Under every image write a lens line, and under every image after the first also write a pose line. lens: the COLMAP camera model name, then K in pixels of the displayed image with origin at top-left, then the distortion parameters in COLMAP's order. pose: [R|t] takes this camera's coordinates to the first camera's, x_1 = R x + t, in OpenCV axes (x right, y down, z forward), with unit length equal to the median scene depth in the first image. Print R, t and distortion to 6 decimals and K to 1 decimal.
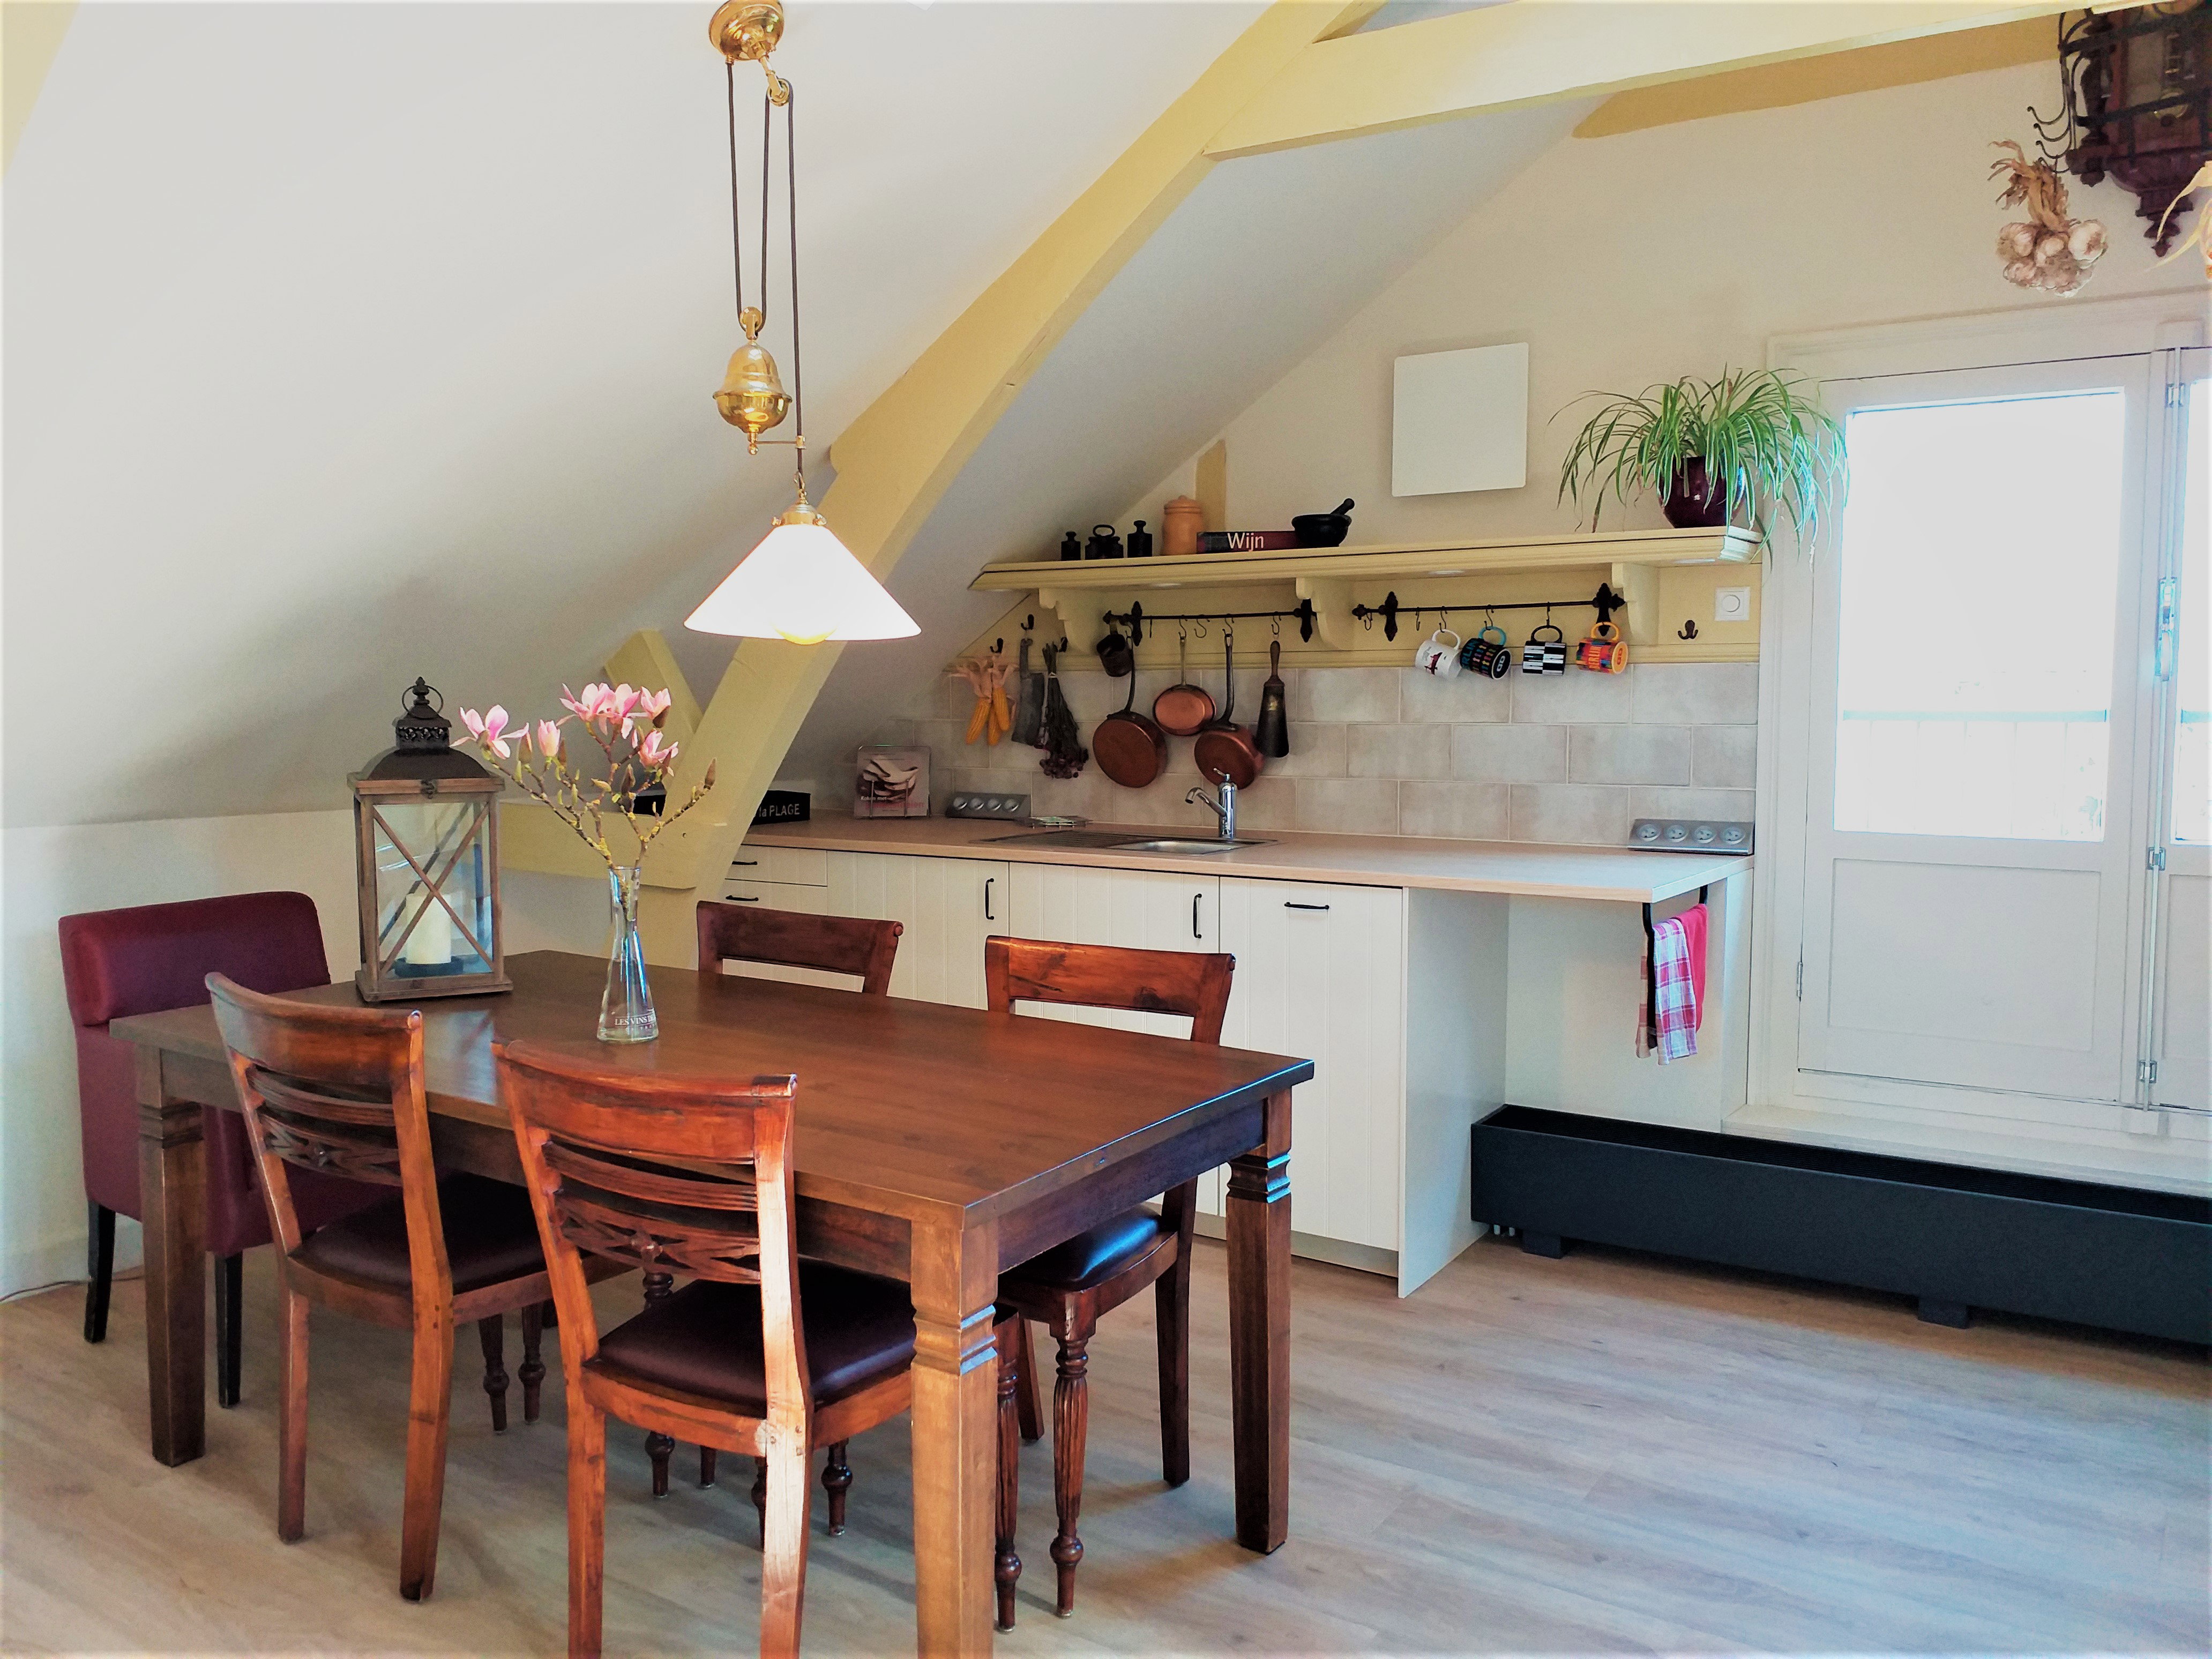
lens RADIAL K [[1729.3, 0, 1103.9], [0, 1729.3, 822.2], [0, 0, 1]] dist [0.023480, -0.015145]
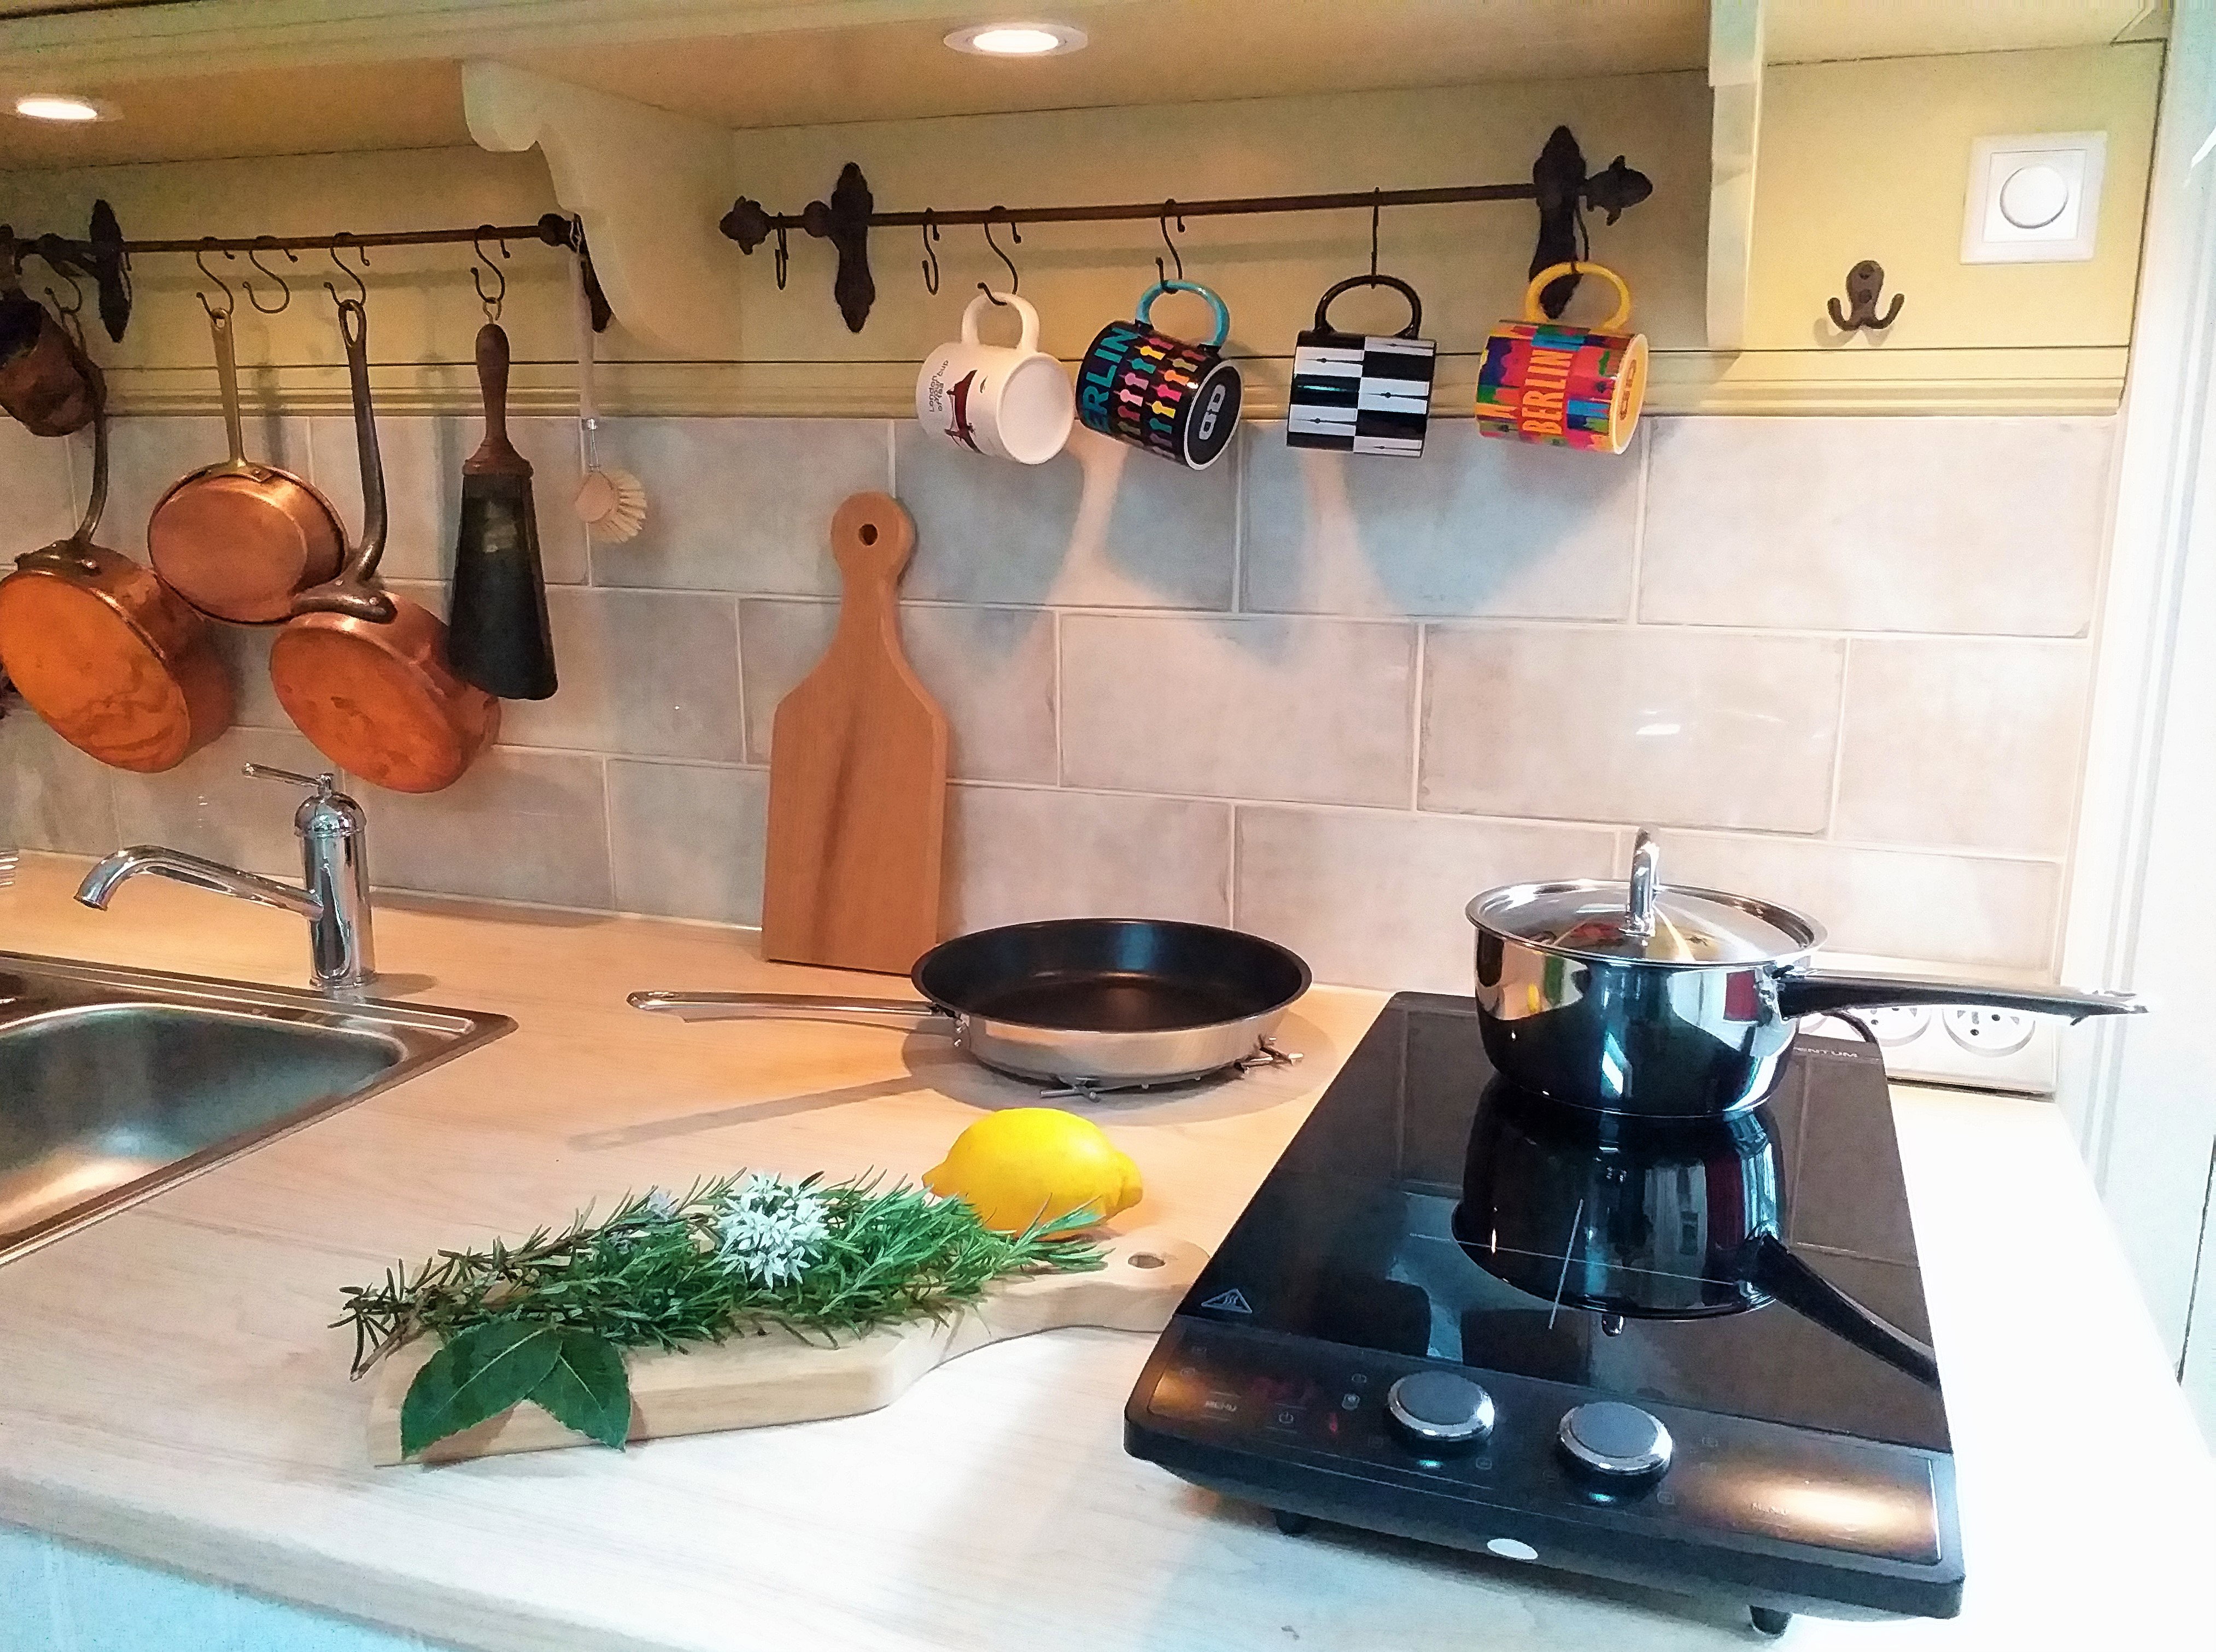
lens RADIAL K [[1732.3, 0, 1109.3], [0, 1732.3, 827.4], [0, 0, 1]] dist [0.023480, -0.015145]
pose [[0.981606, -0.030146, 0.188524, 0.155274], [0.003736, 0.990299, 0.138900, -0.062822], [-0.190883, -0.135640, 0.972196, 0.709718]]
